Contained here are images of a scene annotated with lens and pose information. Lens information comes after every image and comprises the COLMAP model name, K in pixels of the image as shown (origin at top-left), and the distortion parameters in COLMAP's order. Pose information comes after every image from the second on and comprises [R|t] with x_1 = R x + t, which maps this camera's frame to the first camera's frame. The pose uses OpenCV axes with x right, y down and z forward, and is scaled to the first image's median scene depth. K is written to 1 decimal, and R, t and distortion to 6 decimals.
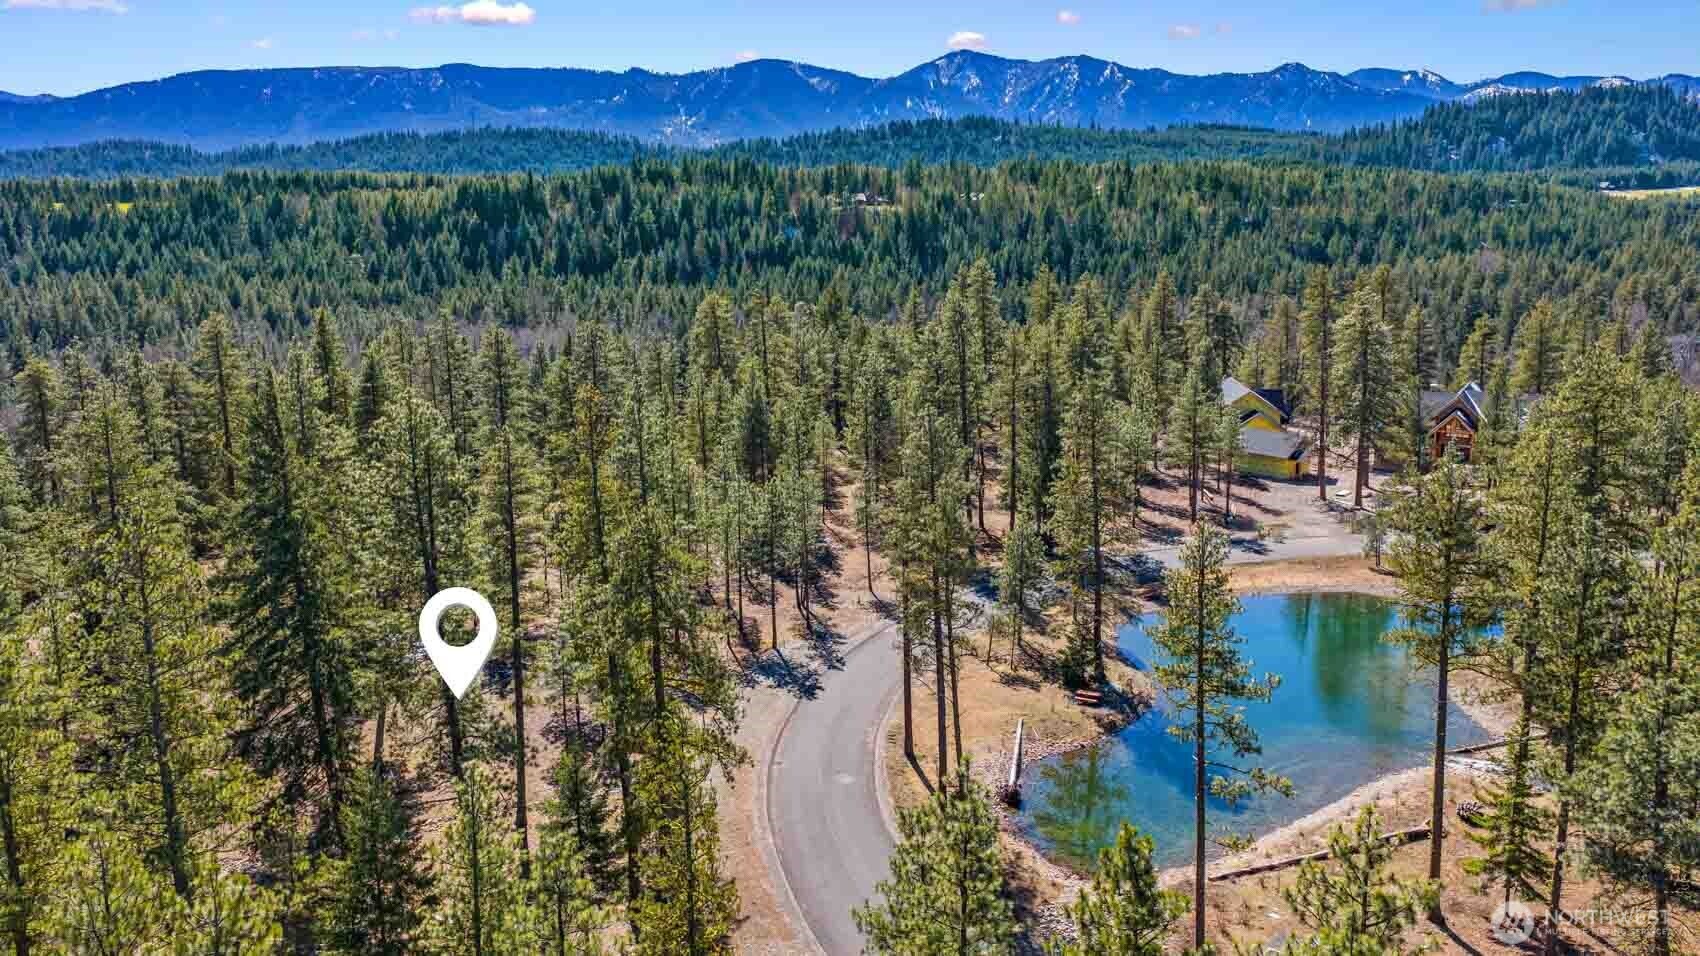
lens RADIAL K [[1335.5, 0, 850.0], [0, 1335.5, 478.0], [0, 0, 1]] dist [0.029394, -0.035089]
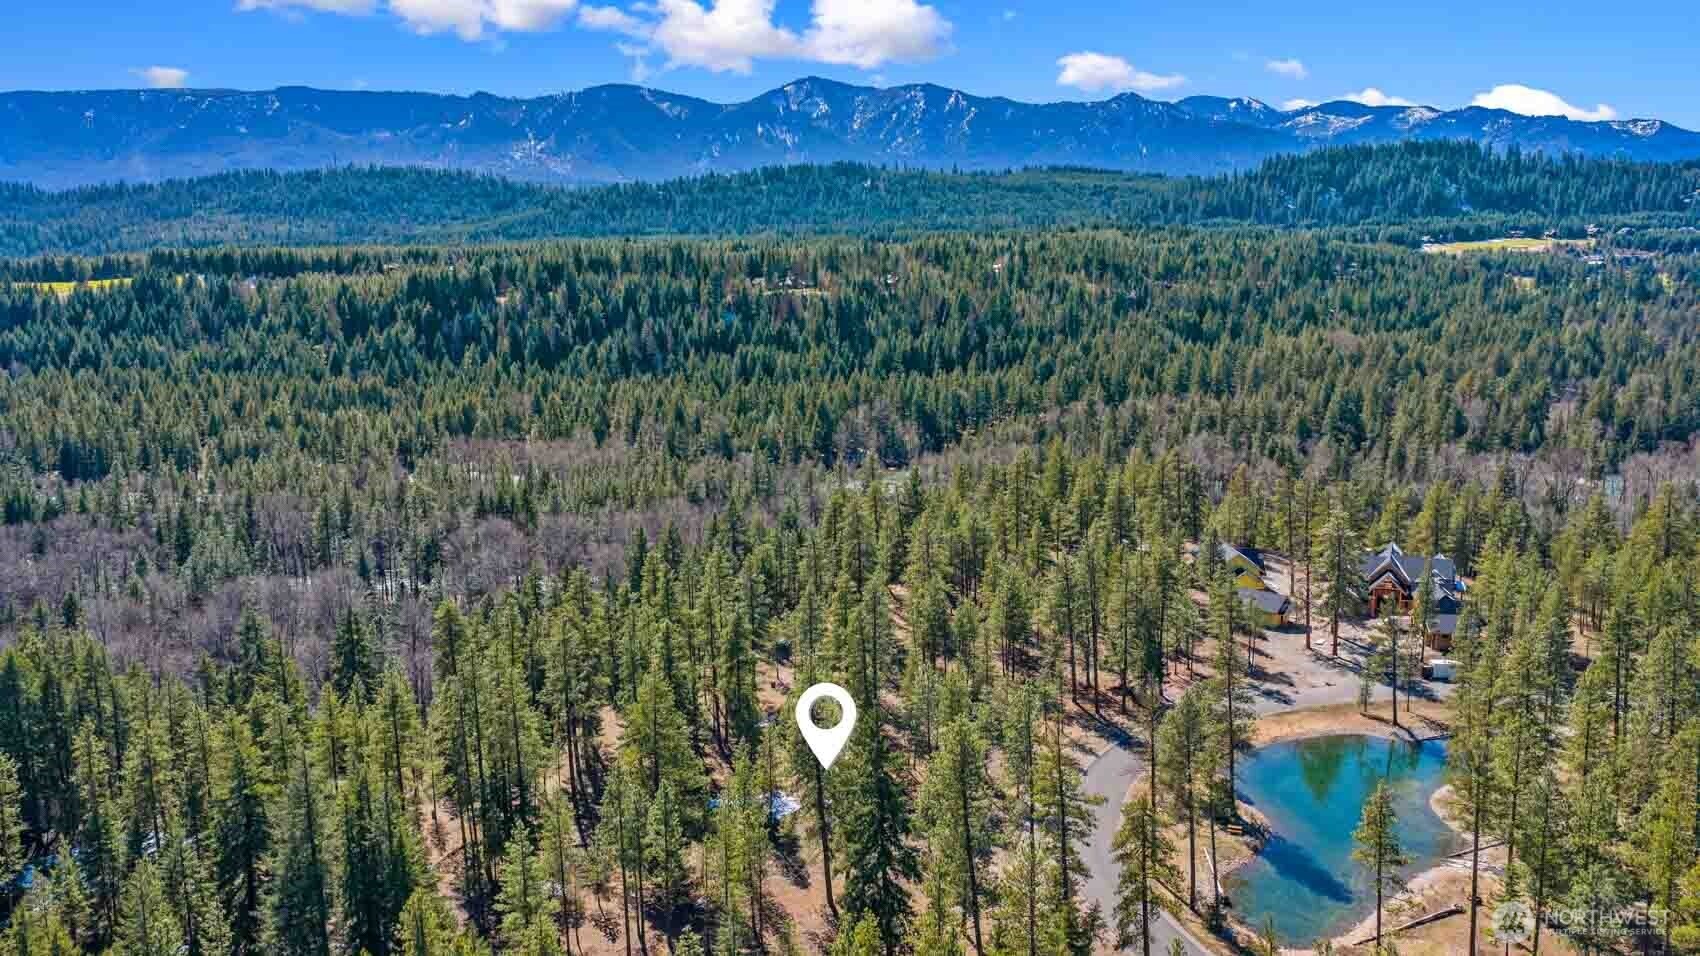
lens RADIAL K [[1320.3, 0, 850.0], [0, 1320.3, 478.0], [0, 0, 1]] dist [0.083899, -0.176126]
pose [[0.994218, -0.023388, 0.104806, -0.060547], [0.025127, 0.999567, -0.015297, -0.034036], [-0.104403, 0.017842, 0.994375, -0.079040]]
